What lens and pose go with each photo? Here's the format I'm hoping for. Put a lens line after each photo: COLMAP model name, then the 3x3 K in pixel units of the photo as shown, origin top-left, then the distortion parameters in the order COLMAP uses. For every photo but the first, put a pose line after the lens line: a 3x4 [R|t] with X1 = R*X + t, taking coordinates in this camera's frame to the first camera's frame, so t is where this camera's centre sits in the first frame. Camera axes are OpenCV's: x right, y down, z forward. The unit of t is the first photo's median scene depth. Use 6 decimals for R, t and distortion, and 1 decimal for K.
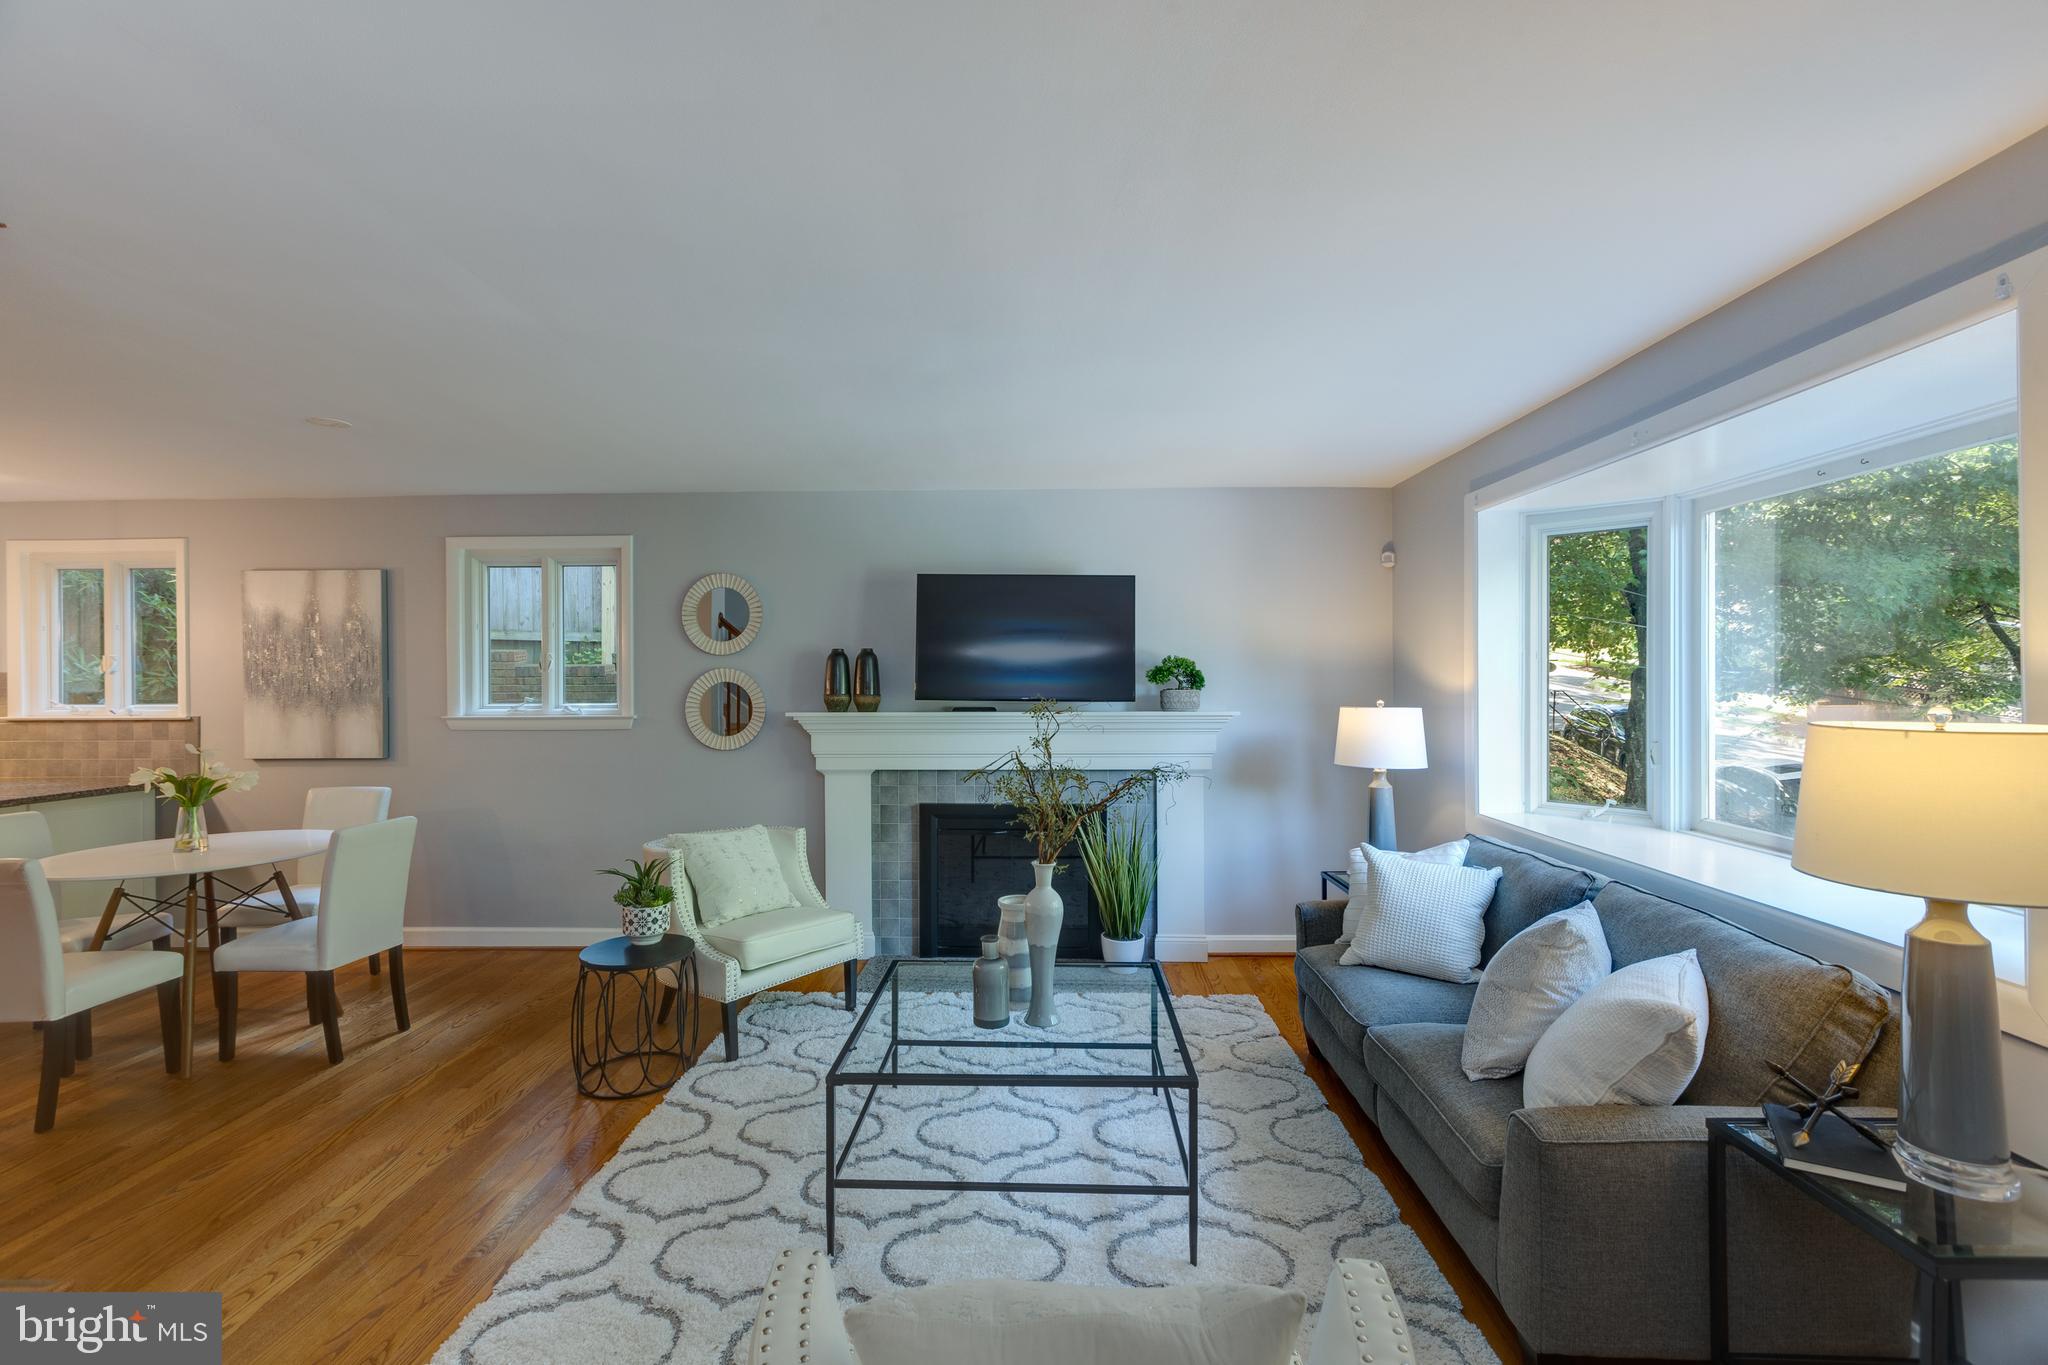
lens RADIAL K [[910.0, 0, 1026.0], [0, 910.0, 672.8], [0, 0, 1]] dist [0.001119, 0.001237]
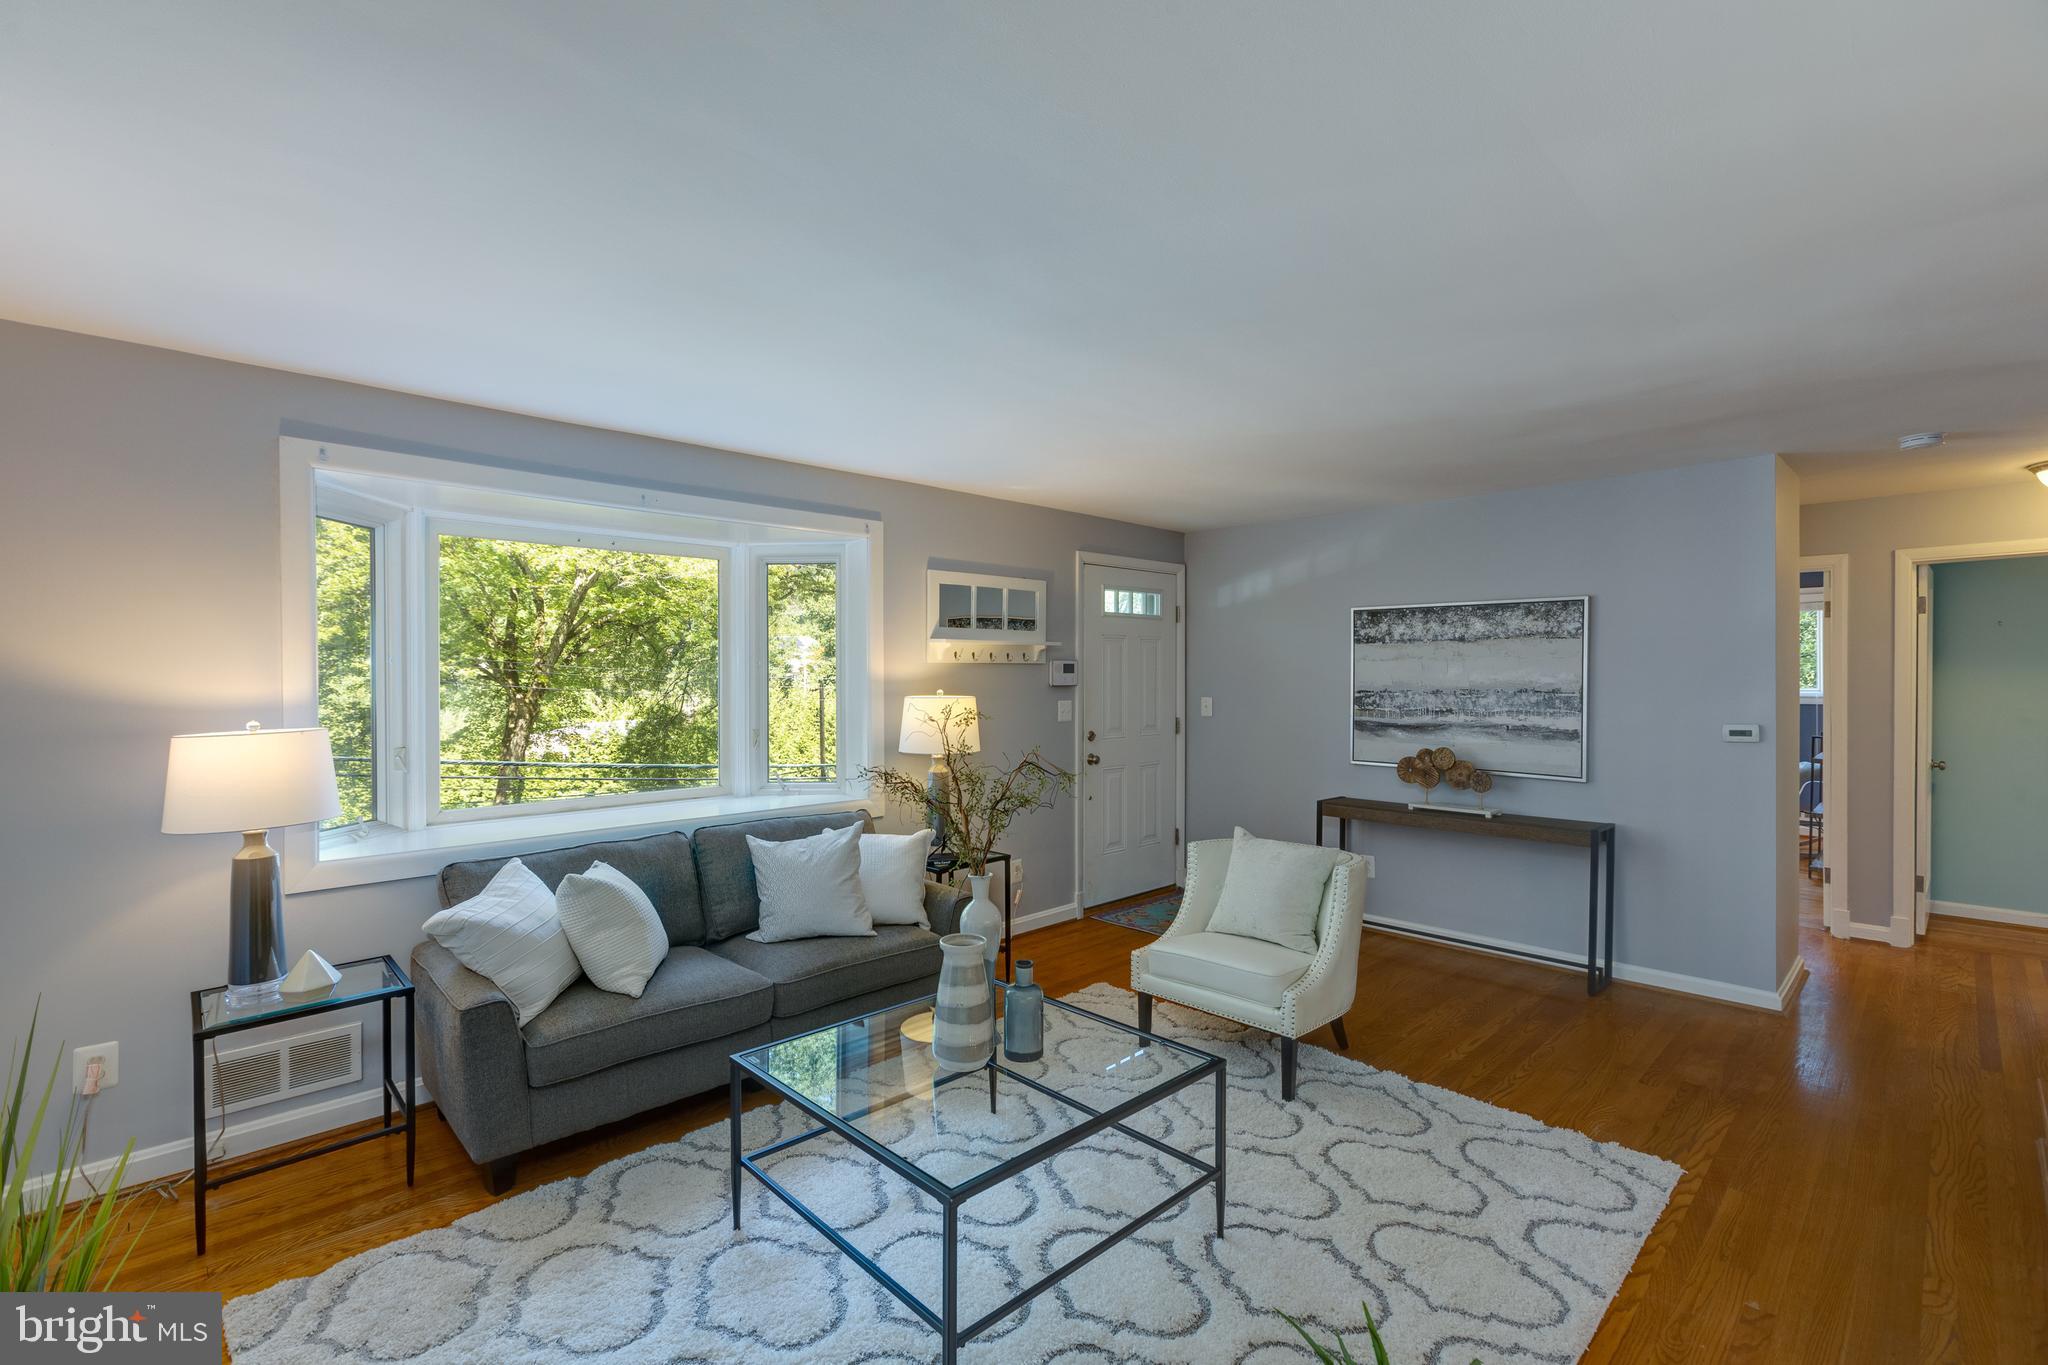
lens RADIAL K [[910.0, 0, 1030.5], [0, 910.0, 683.0], [0, 0, 1]] dist [0.001119, 0.001237]
pose [[-0.715164, 0.003120, 0.698950, -0.387442], [0.004705, 0.999989, 0.000351, 0.005214], [-0.698941, 0.003540, -0.715170, 0.931247]]
